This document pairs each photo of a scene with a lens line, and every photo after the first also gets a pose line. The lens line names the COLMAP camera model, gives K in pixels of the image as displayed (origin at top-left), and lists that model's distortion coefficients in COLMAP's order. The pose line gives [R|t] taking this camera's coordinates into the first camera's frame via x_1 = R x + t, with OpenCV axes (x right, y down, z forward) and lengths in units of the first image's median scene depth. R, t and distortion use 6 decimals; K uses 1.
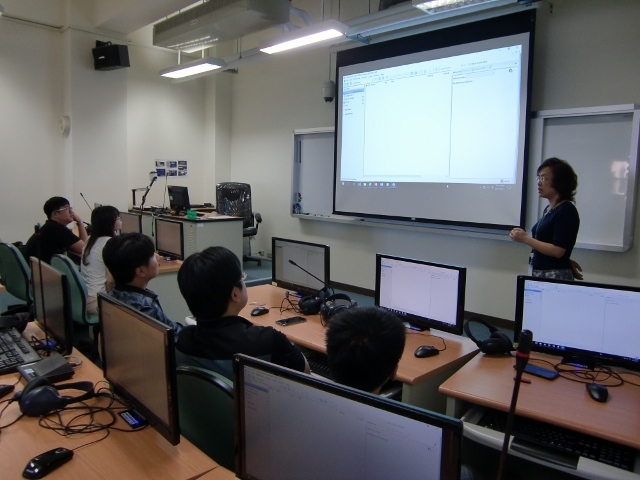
lens RADIAL K [[498.8, 0, 320.0], [0, 498.8, 240.0], [0, 0, 1]] dist [-0.096952, 0.080429]
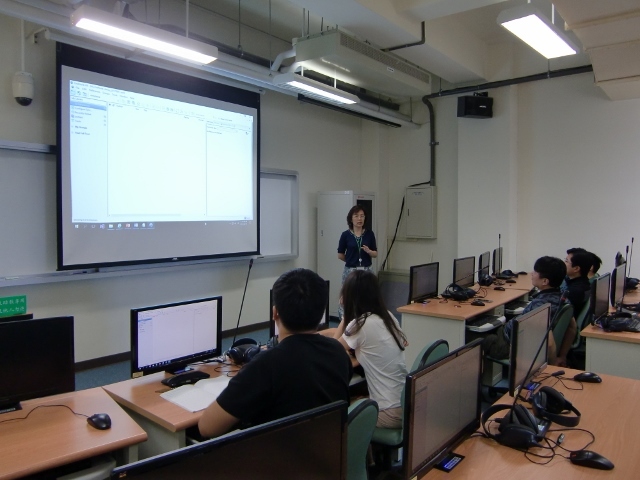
lens RADIAL K [[498.8, 0, 320.0], [0, 498.8, 240.0], [0, 0, 1]] dist [-0.096952, 0.080429]
pose [[-0.115465, -0.066476, 0.991085, -1.279776], [0.116228, 0.990000, 0.079945, -0.197650], [-0.986488, 0.124422, -0.106584, 1.311689]]
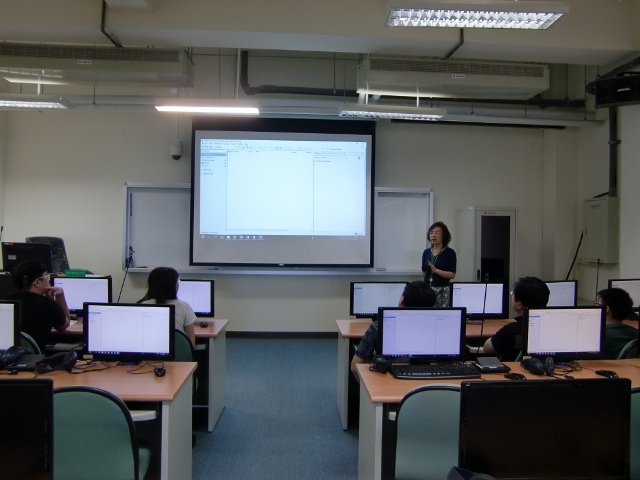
lens RADIAL K [[498.8, 0, 320.0], [0, 498.8, 240.0], [0, 0, 1]] dist [-0.096952, 0.080429]
pose [[0.655257, -0.023120, 0.755052, -1.086441], [0.089432, 0.994876, -0.047149, -0.058660], [-0.750093, 0.098420, 0.653968, 0.186558]]
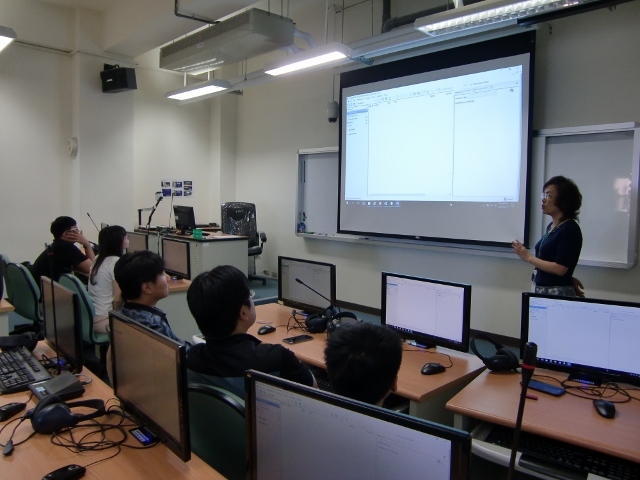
lens RADIAL K [[498.8, 0, 320.0], [0, 498.8, 240.0], [0, 0, 1]] dist [-0.096952, 0.080429]
pose [[0.999955, -0.005475, -0.007763, -0.003015], [0.005177, 0.999269, -0.037872, 0.000222], [0.007965, 0.037830, 0.999252, -0.008818]]
